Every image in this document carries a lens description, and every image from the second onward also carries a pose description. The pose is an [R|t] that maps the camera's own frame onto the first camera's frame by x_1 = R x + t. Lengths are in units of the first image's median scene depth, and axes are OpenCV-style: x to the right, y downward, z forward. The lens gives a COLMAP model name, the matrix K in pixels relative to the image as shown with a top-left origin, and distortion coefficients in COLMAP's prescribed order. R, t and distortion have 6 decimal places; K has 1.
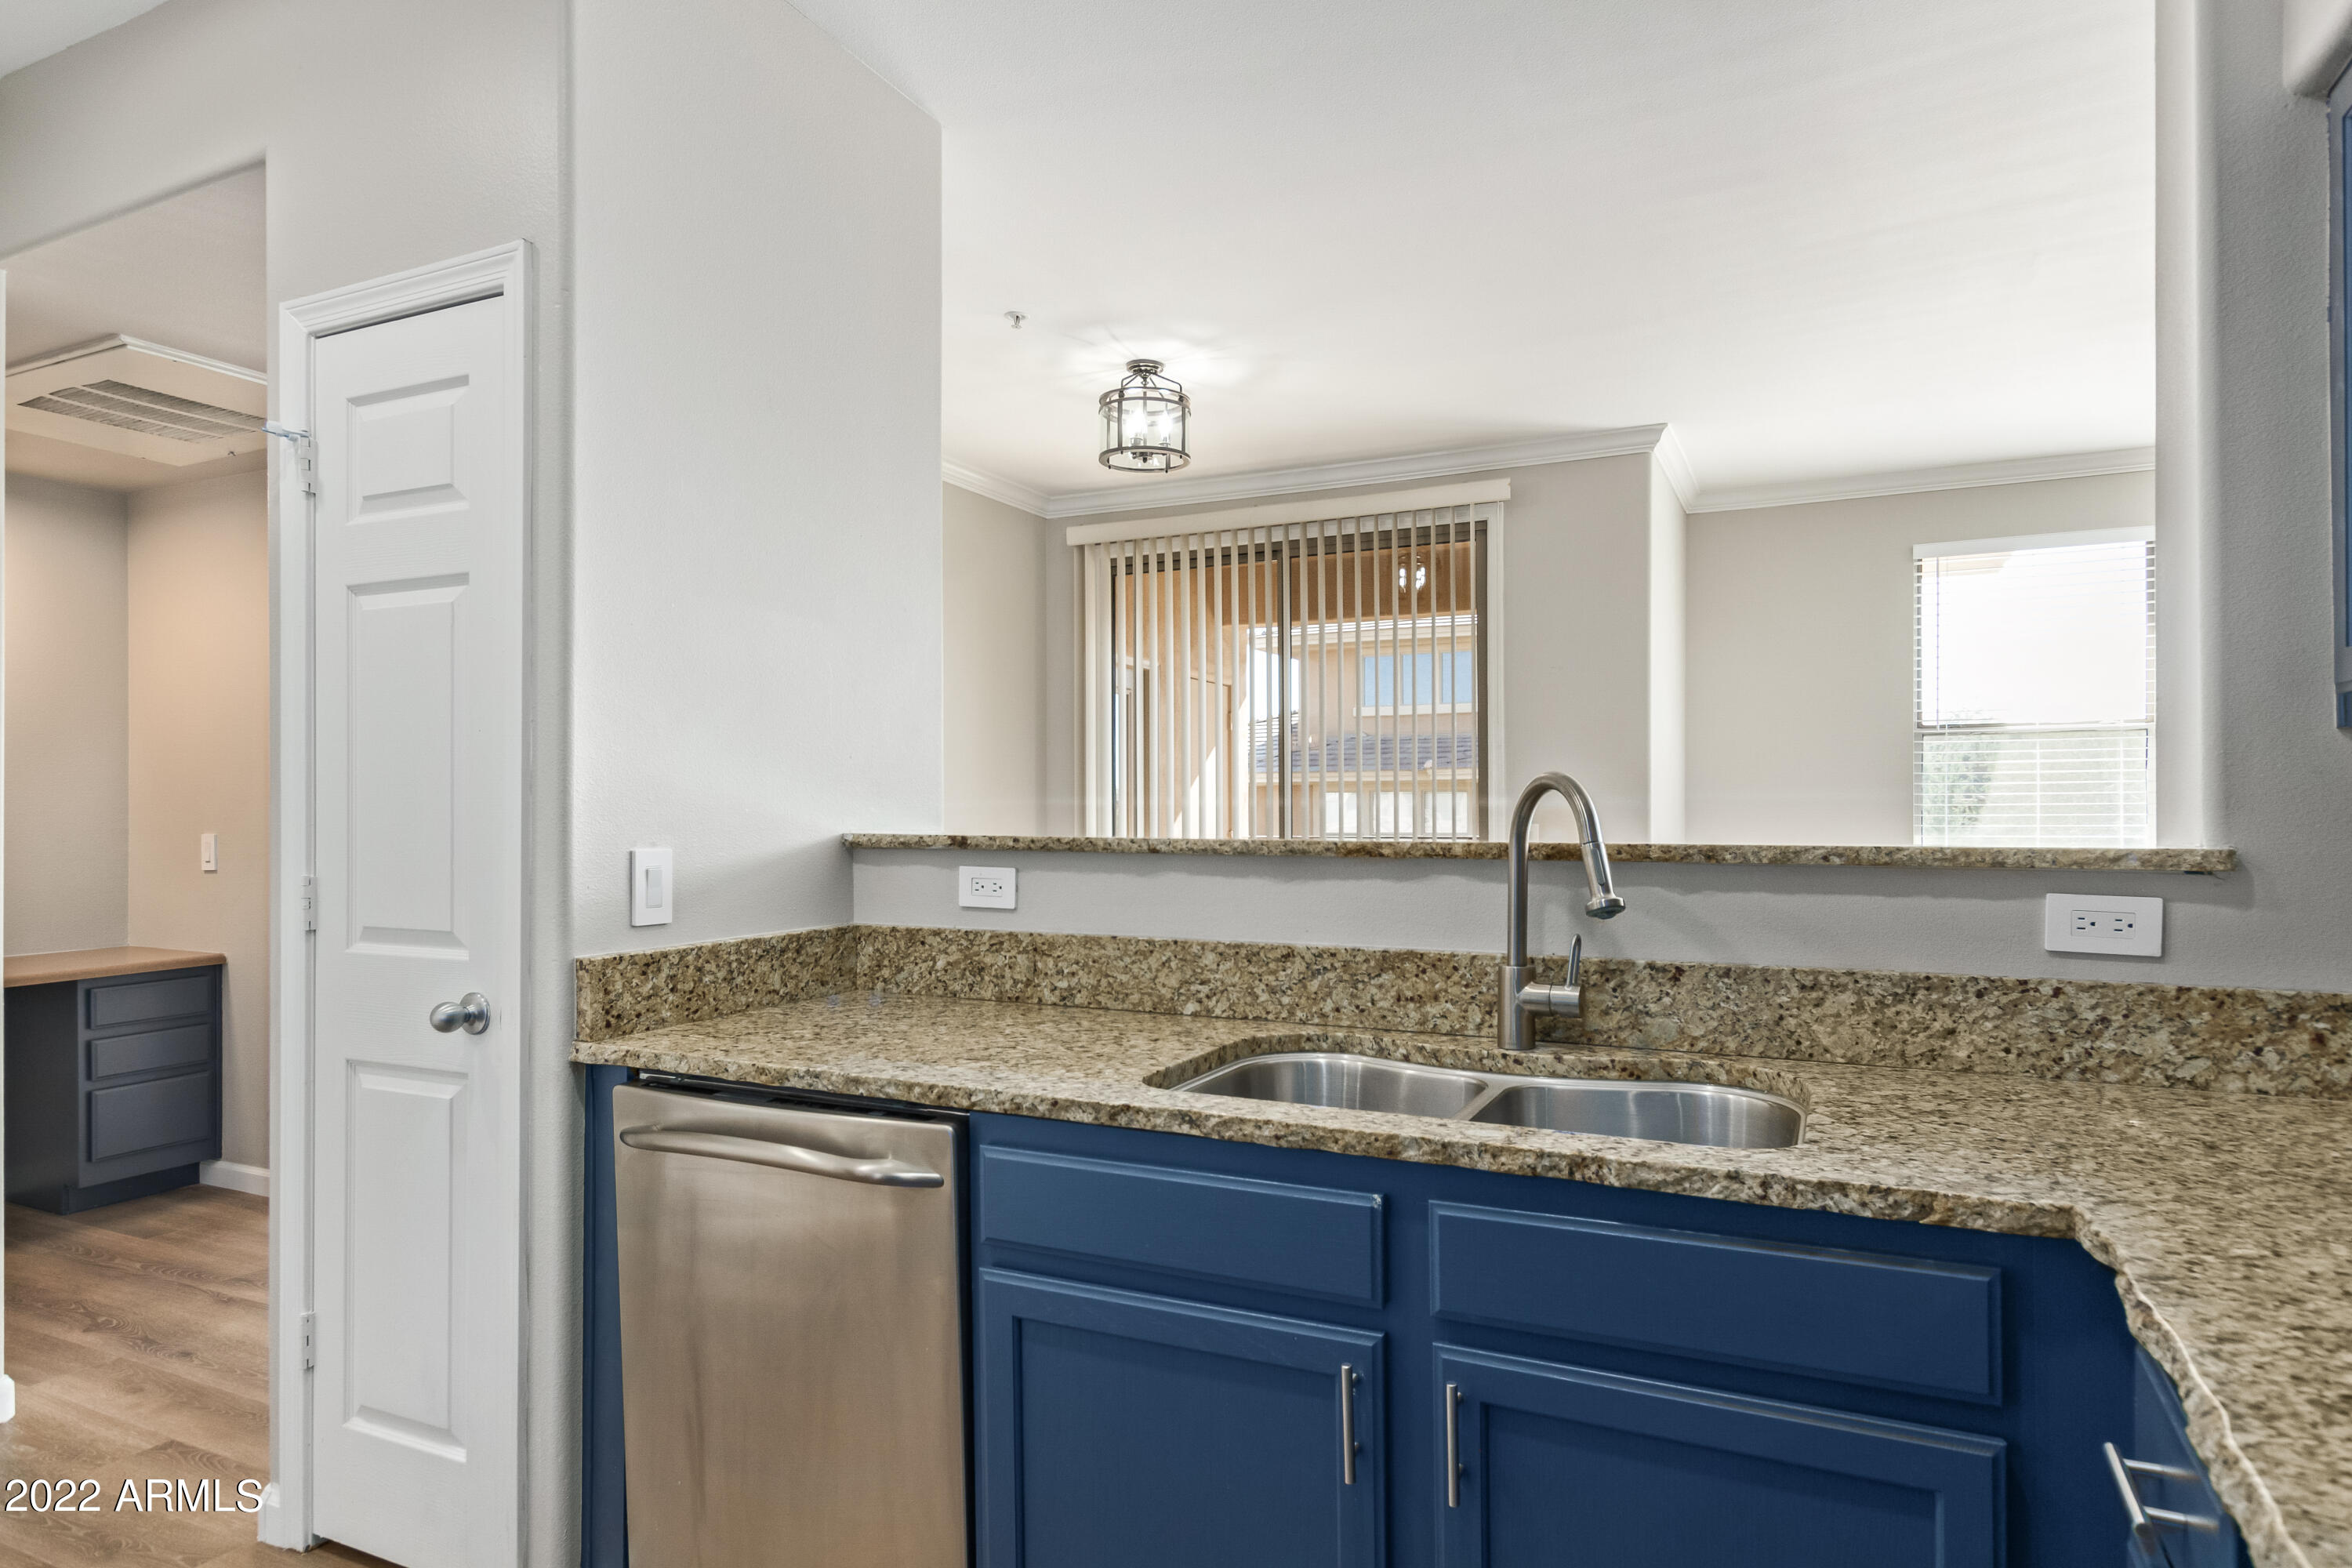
lens RADIAL K [[1320.5, 0, 1231.8], [0, 1320.5, 815.3], [0, 0, 1]] dist [0.010390, -0.004561]
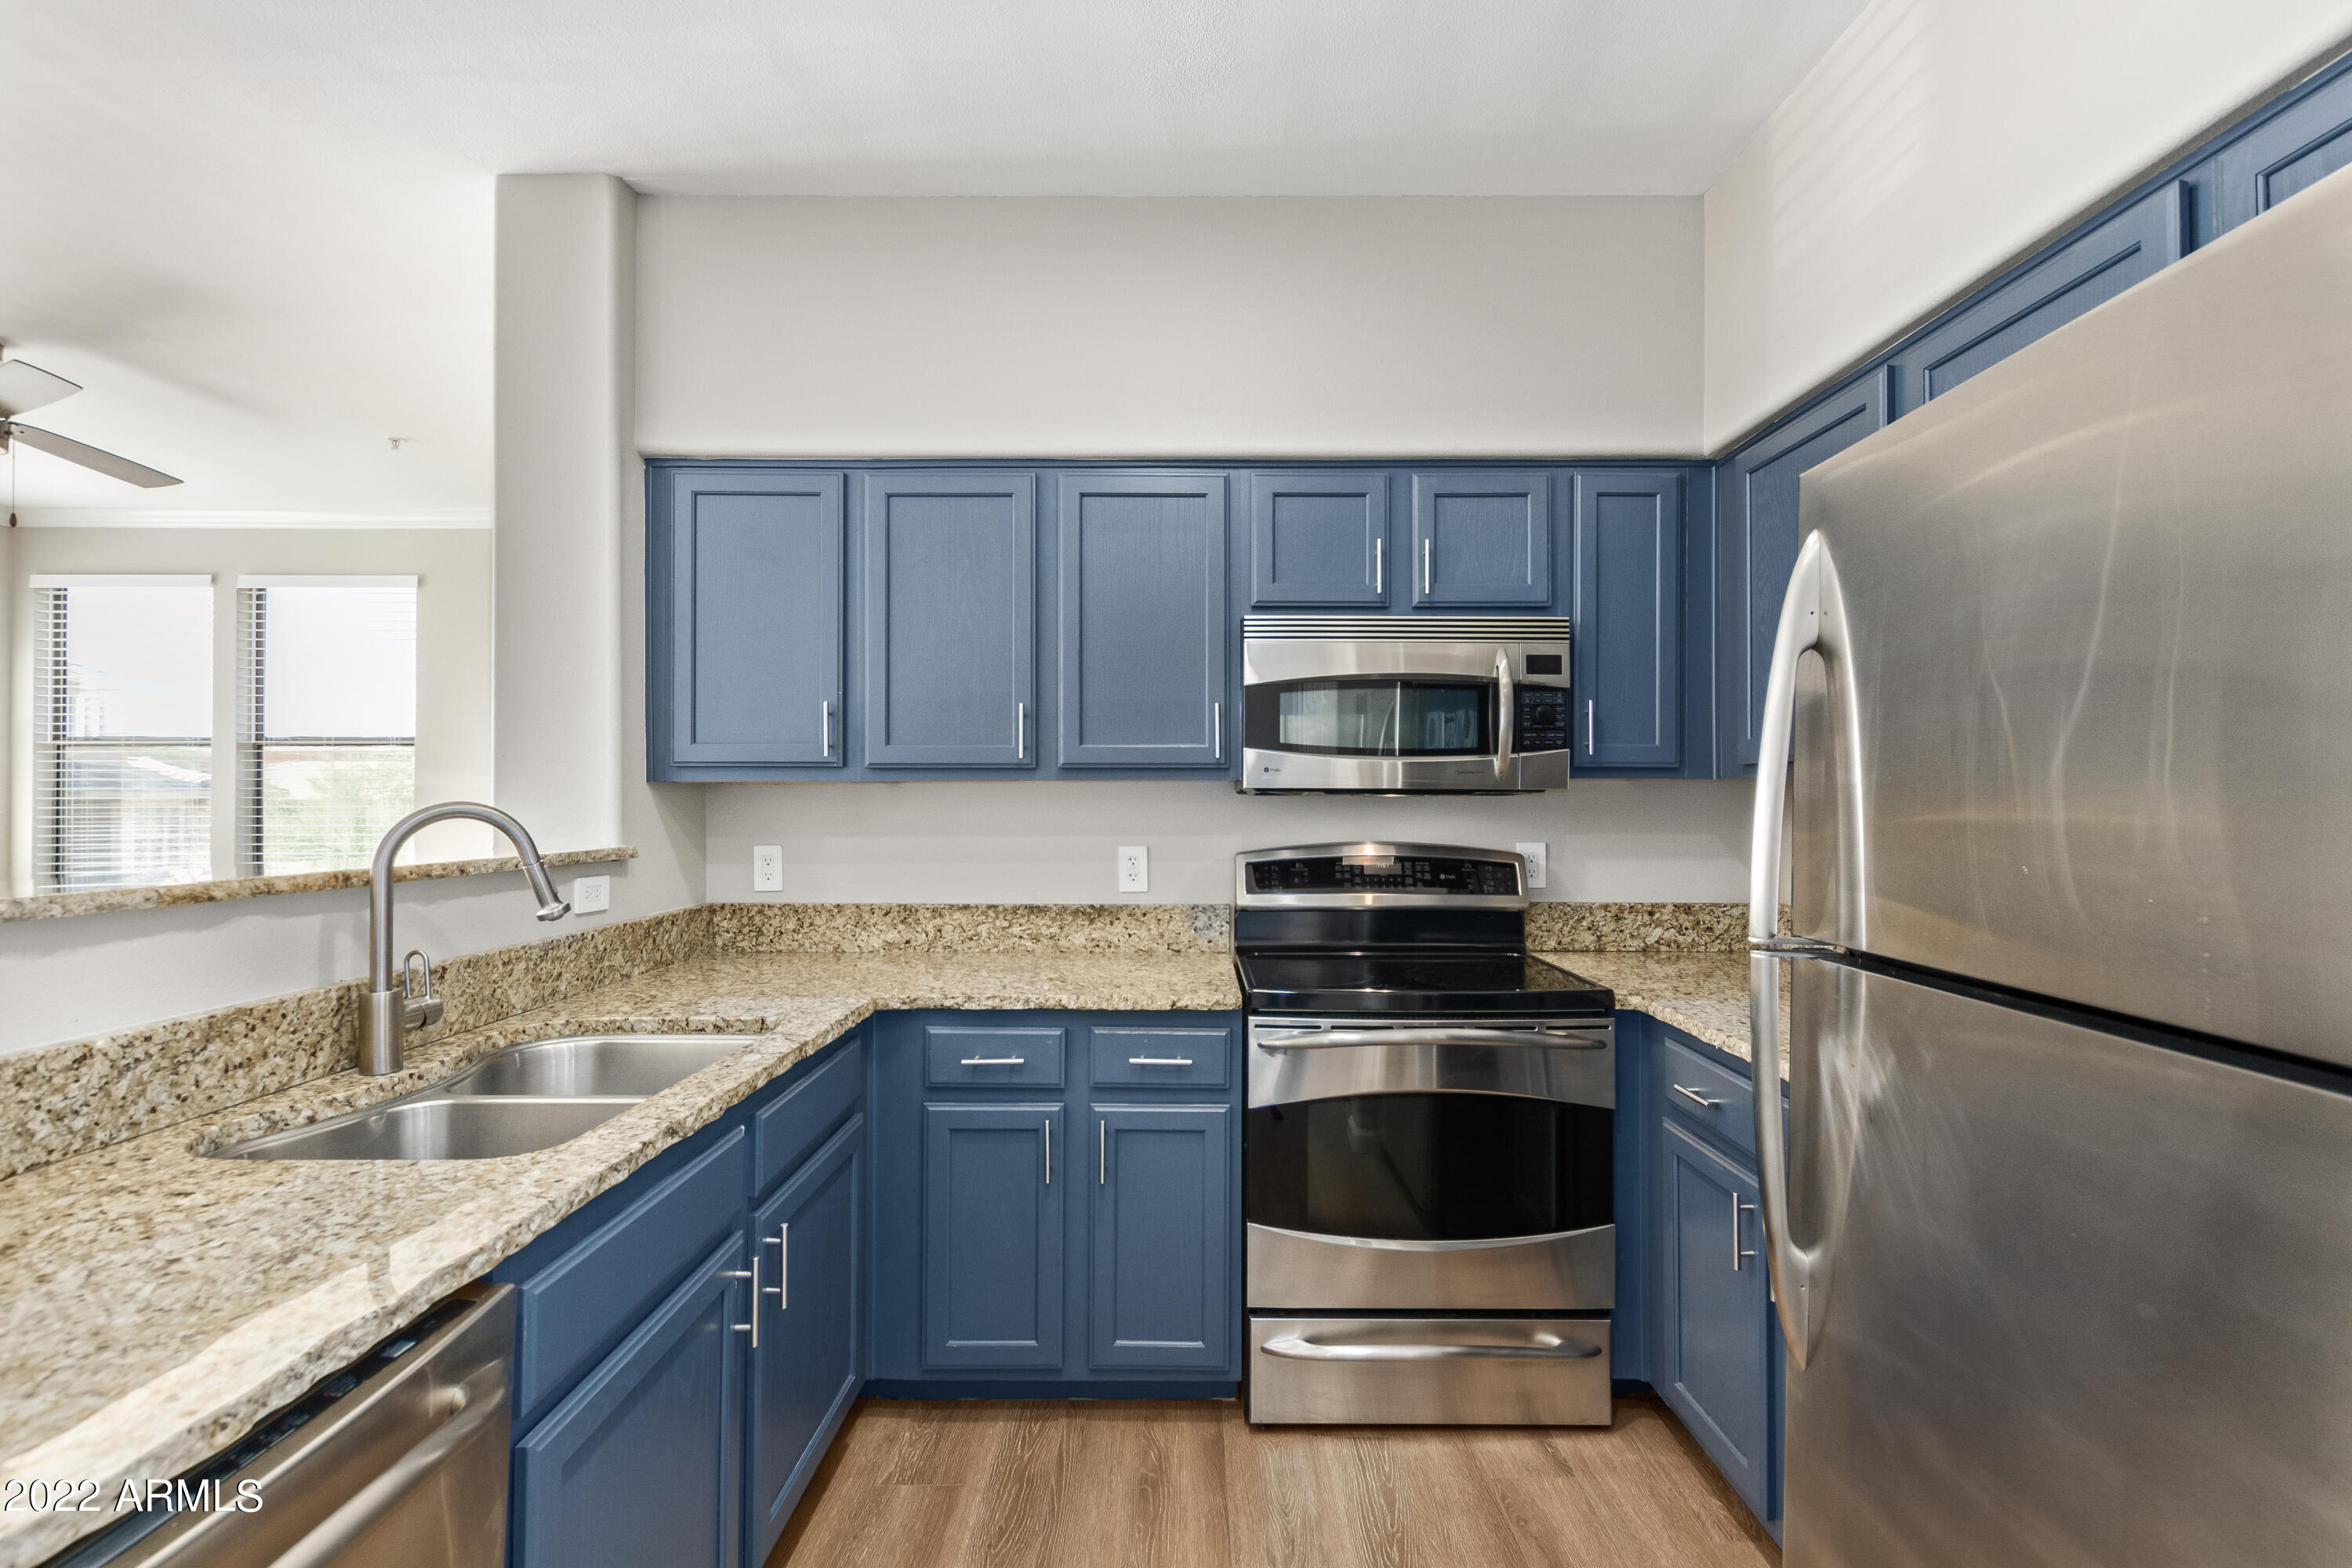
lens RADIAL K [[1081.2, 0, 1192.9], [0, 1081.2, 789.8], [0, 0, 1]] dist [0.003493, -0.001709]
pose [[-0.433326, 0.013371, 0.901138, -0.673891], [0.010289, 0.999898, -0.009889, -0.021553], [-0.901179, 0.004986, -0.433419, 0.667592]]
